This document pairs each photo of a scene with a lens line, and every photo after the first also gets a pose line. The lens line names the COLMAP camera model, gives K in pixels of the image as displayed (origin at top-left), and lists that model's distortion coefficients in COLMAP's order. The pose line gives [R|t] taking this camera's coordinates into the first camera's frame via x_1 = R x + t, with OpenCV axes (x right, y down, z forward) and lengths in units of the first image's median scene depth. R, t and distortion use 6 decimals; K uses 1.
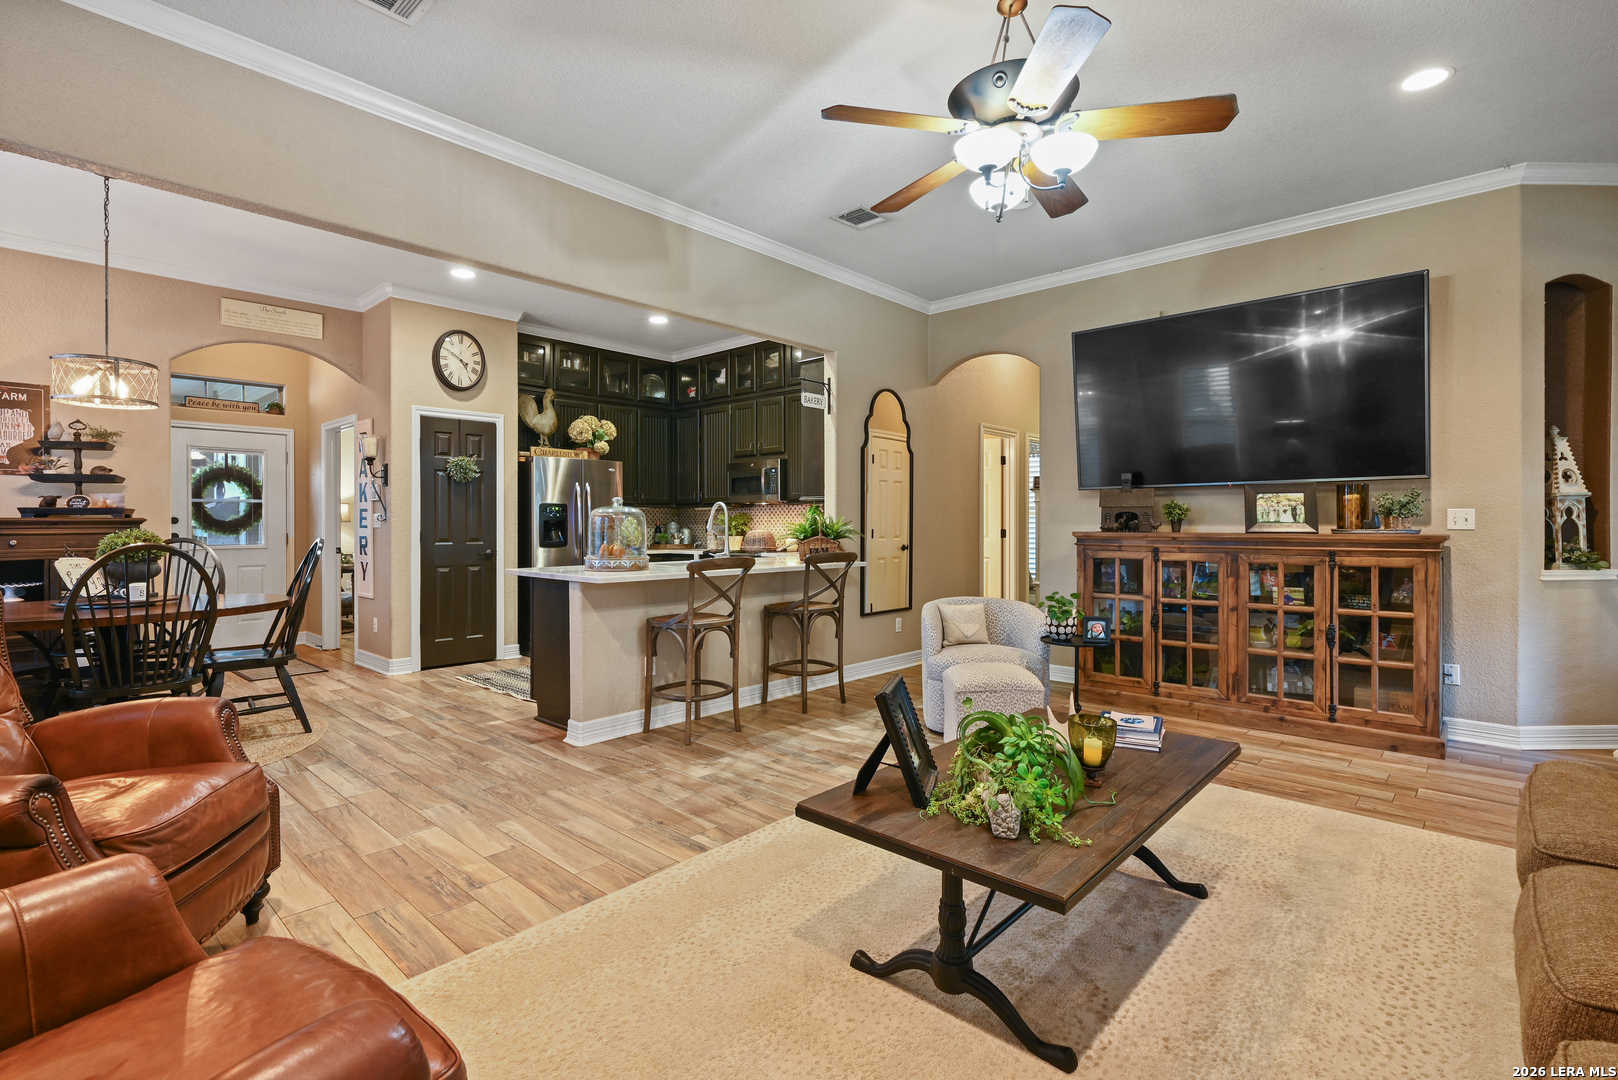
lens RADIAL K [[747.9, 0, 805.1], [0, 747.9, 526.7], [0, 0, 1]] dist [0.000158, -0.001084]
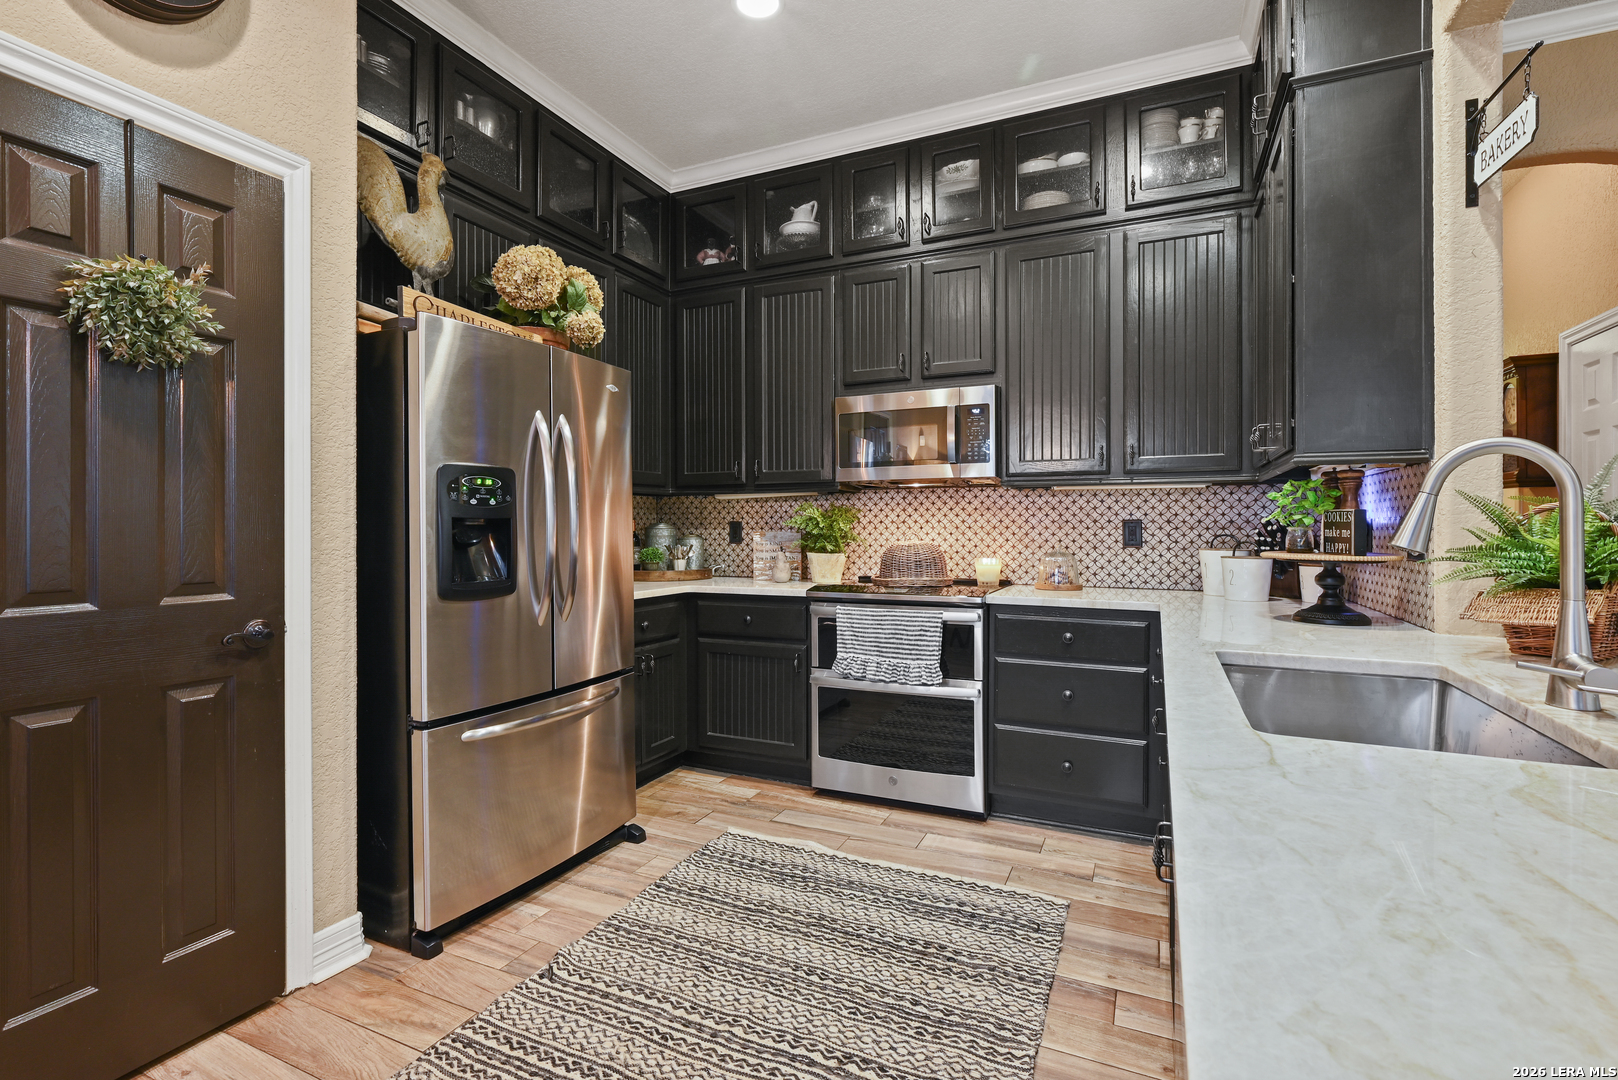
lens RADIAL K [[747.9, 0, 809.3], [0, 747.9, 530.5], [0, 0, 1]] dist [0.000158, -0.001084]
pose [[0.951949, -0.000468, 0.306258, -0.283500], [-0.000326, 0.999997, 0.002540, -0.003657], [-0.306258, -0.002517, 0.951945, 0.609290]]
